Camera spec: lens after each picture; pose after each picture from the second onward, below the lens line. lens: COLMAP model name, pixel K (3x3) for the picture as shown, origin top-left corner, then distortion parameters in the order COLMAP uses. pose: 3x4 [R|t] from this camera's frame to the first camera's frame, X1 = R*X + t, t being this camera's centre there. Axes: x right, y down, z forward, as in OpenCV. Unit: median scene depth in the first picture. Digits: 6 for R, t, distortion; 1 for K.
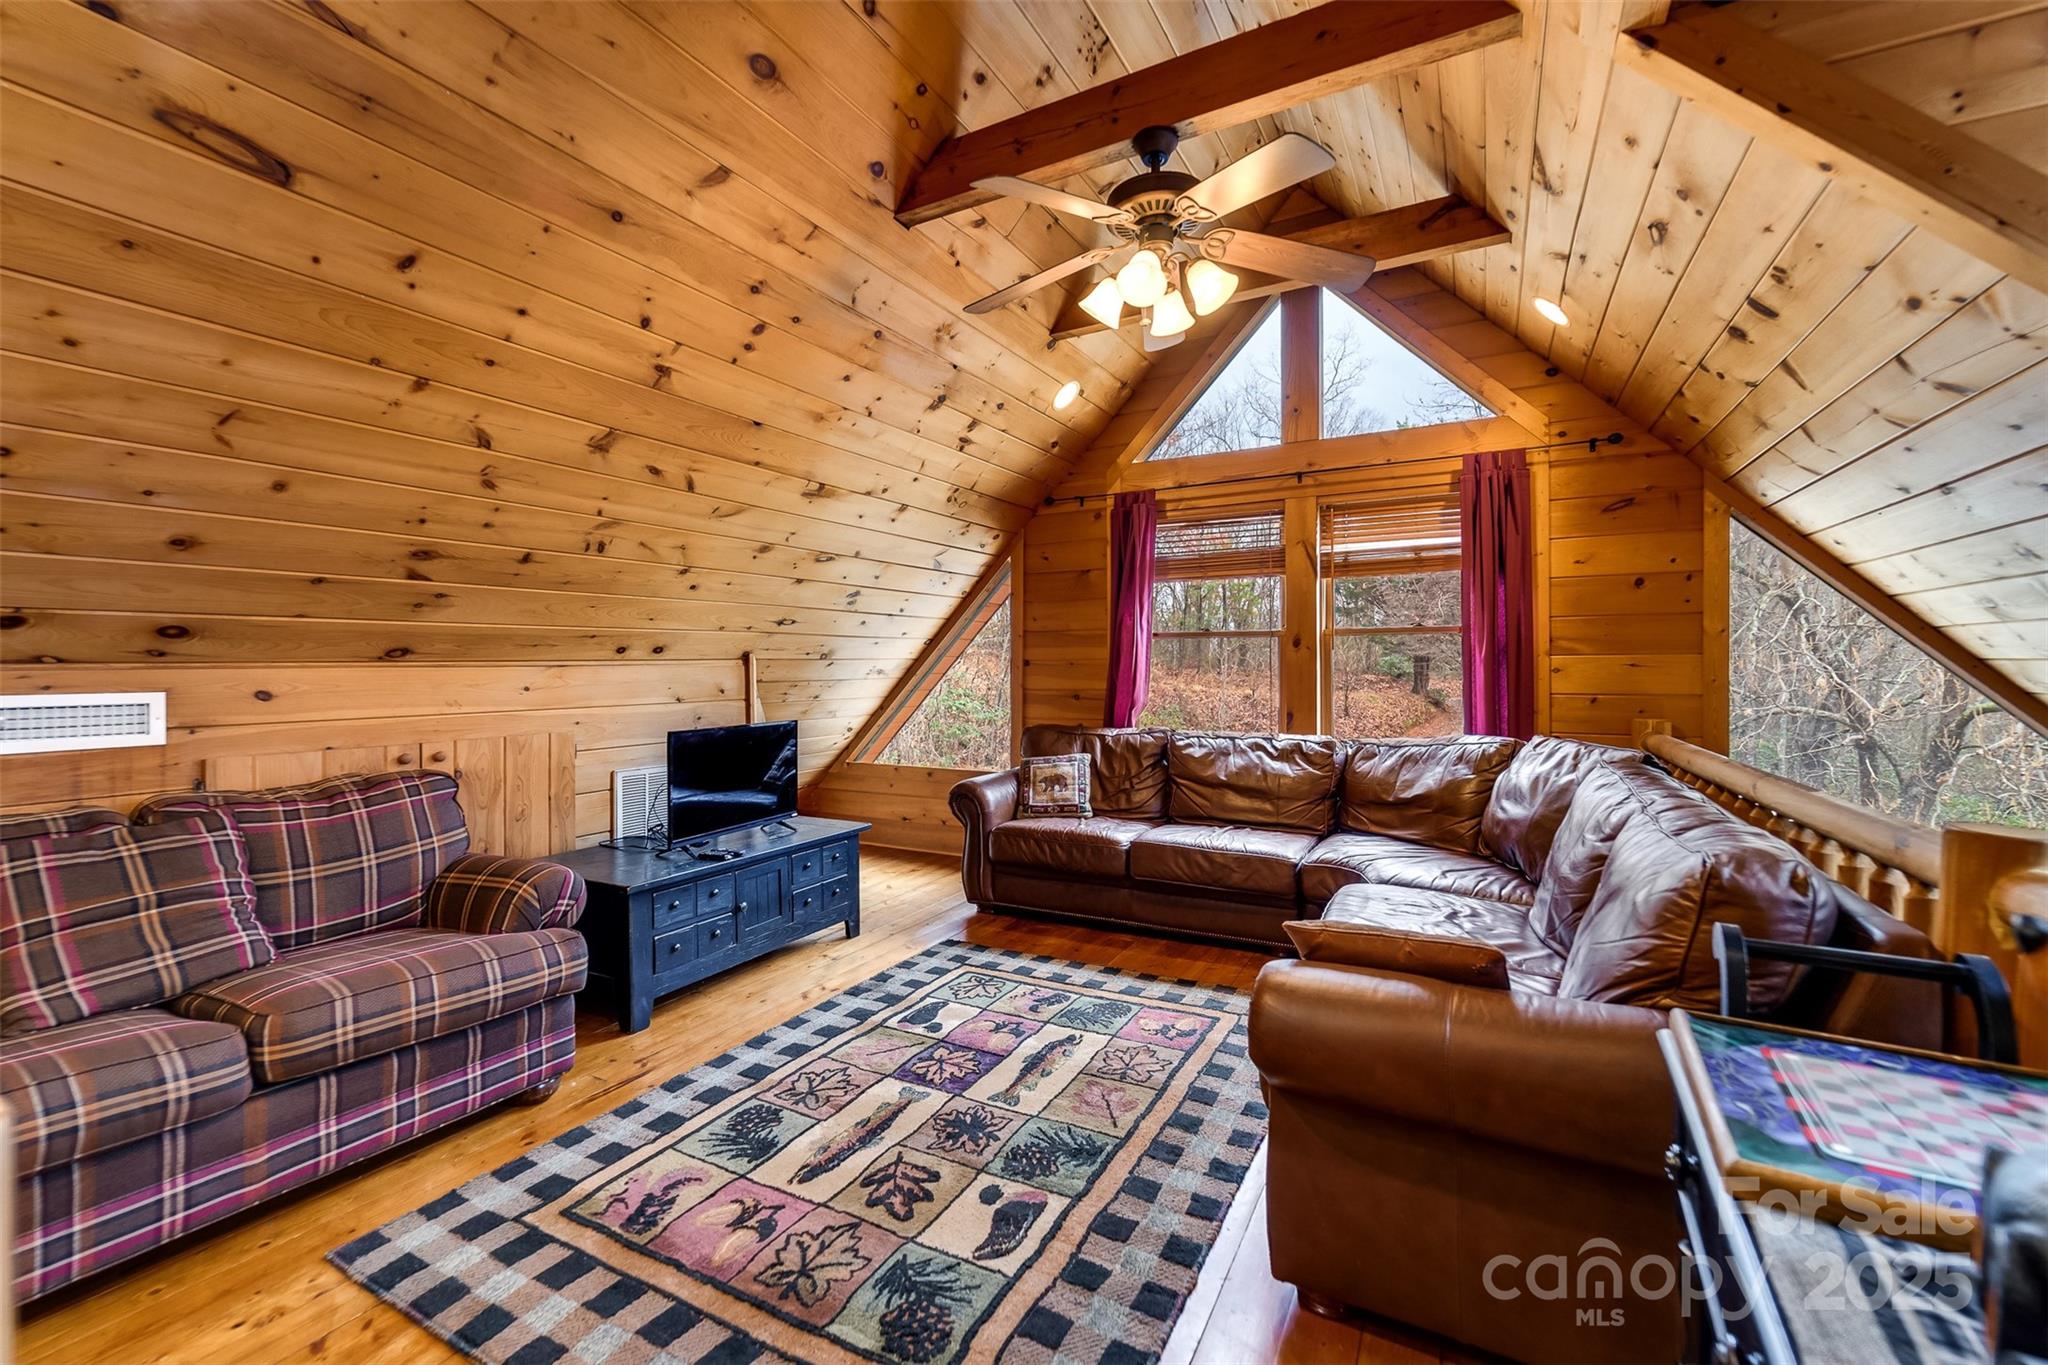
lens RADIAL K [[861.6, 0, 1020.0], [0, 861.6, 673.1], [0, 0, 1]] dist [0.005239, -0.003341]
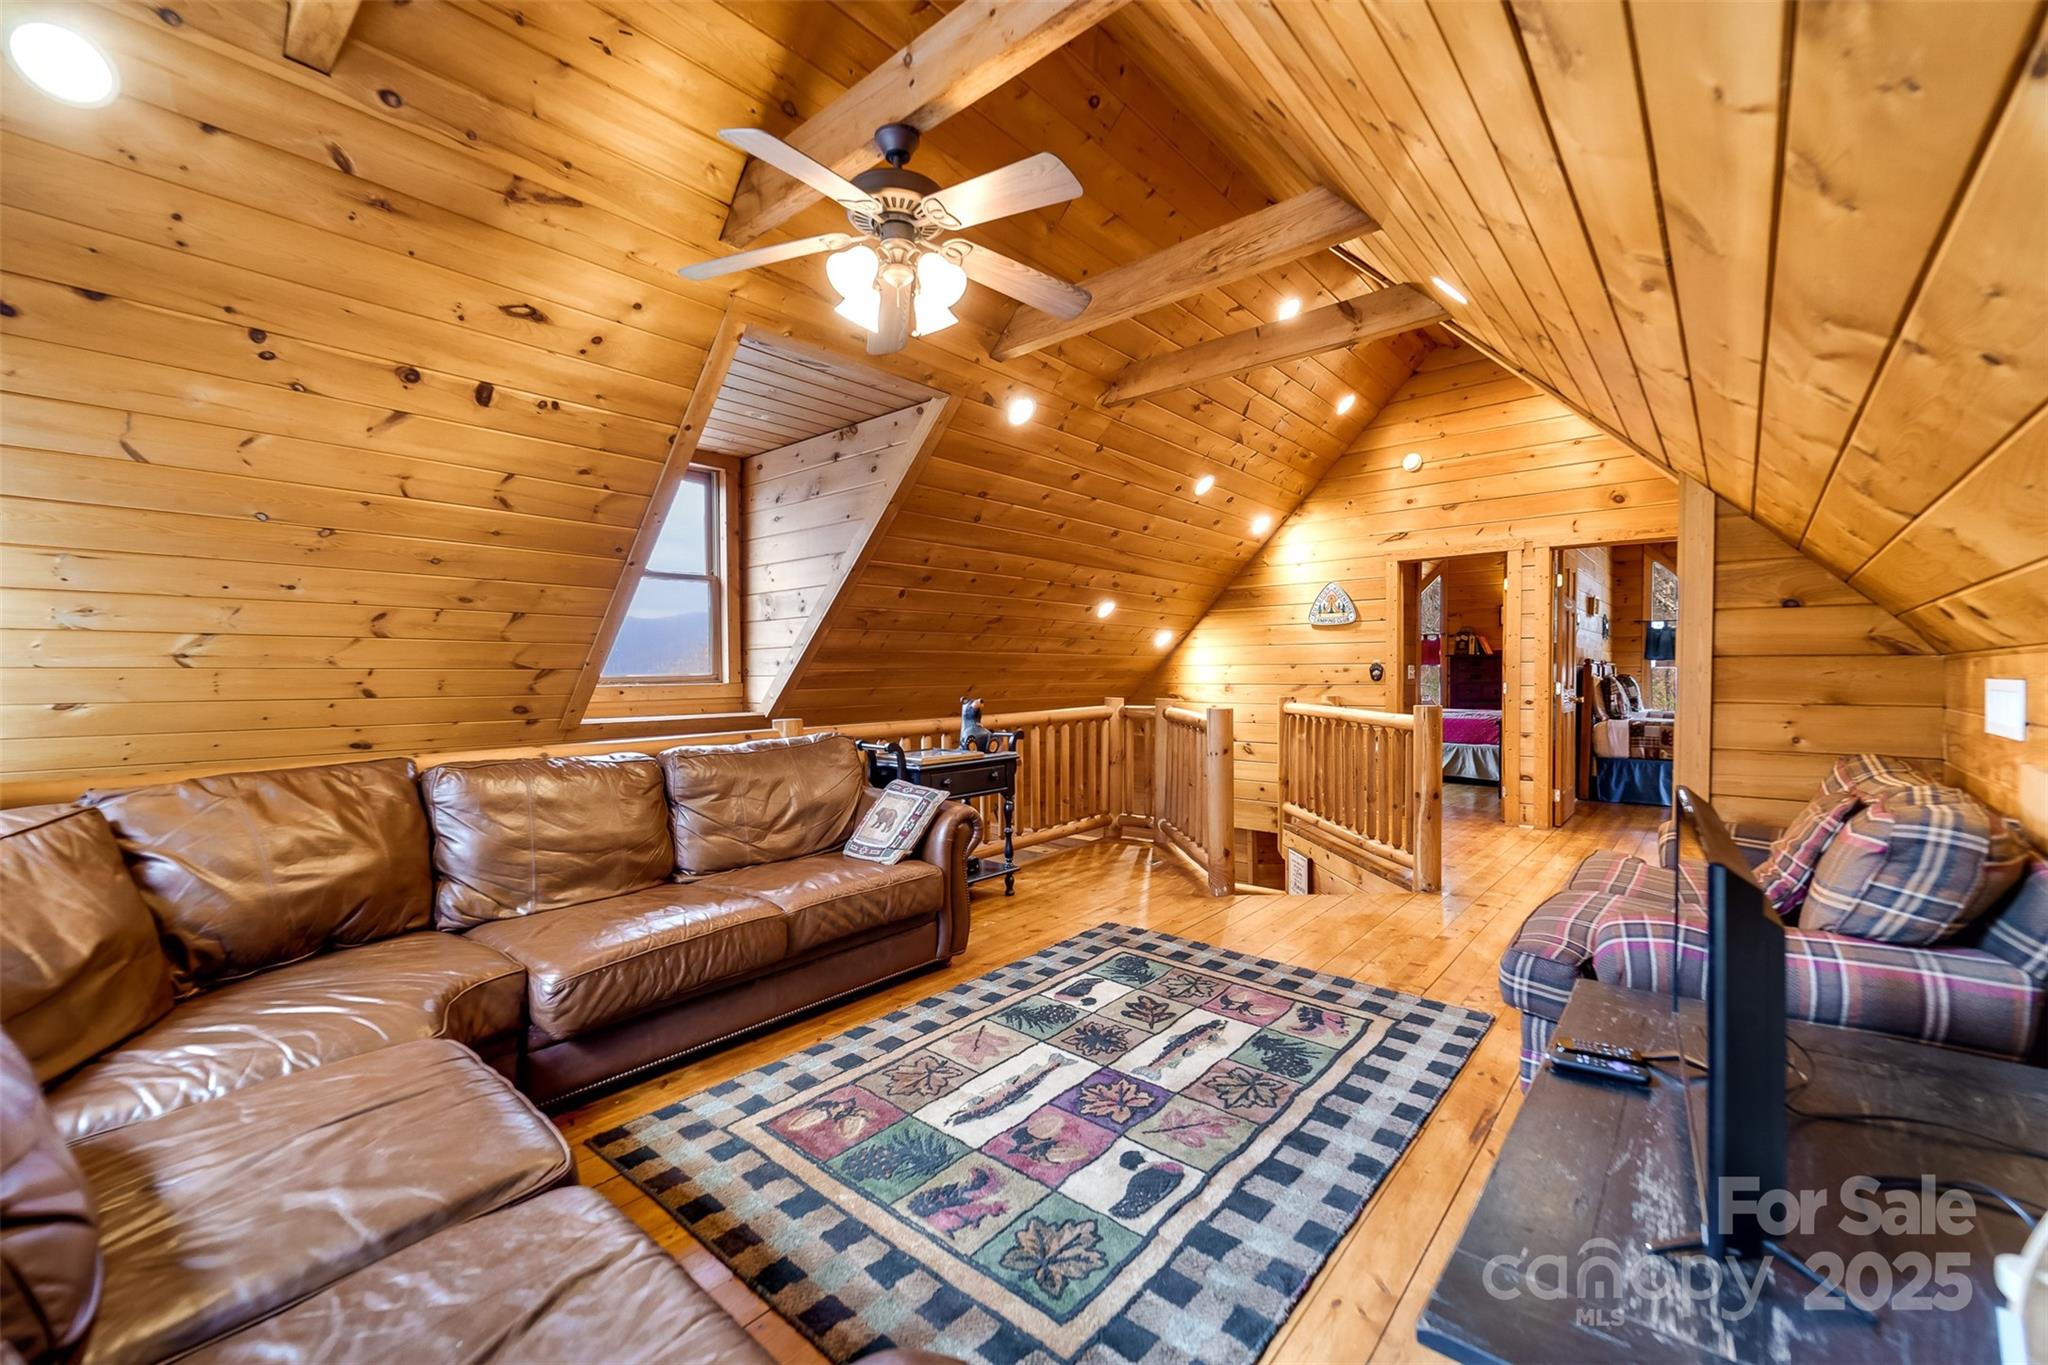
lens RADIAL K [[861.6, 0, 1024.6], [0, 861.6, 679.4], [0, 0, 1]] dist [0.005239, -0.003341]
pose [[-0.980044, 0.008610, 0.198592, -0.199547], [0.012926, 0.999707, 0.020448, -0.009755], [-0.198358, 0.022607, -0.979869, 2.155504]]
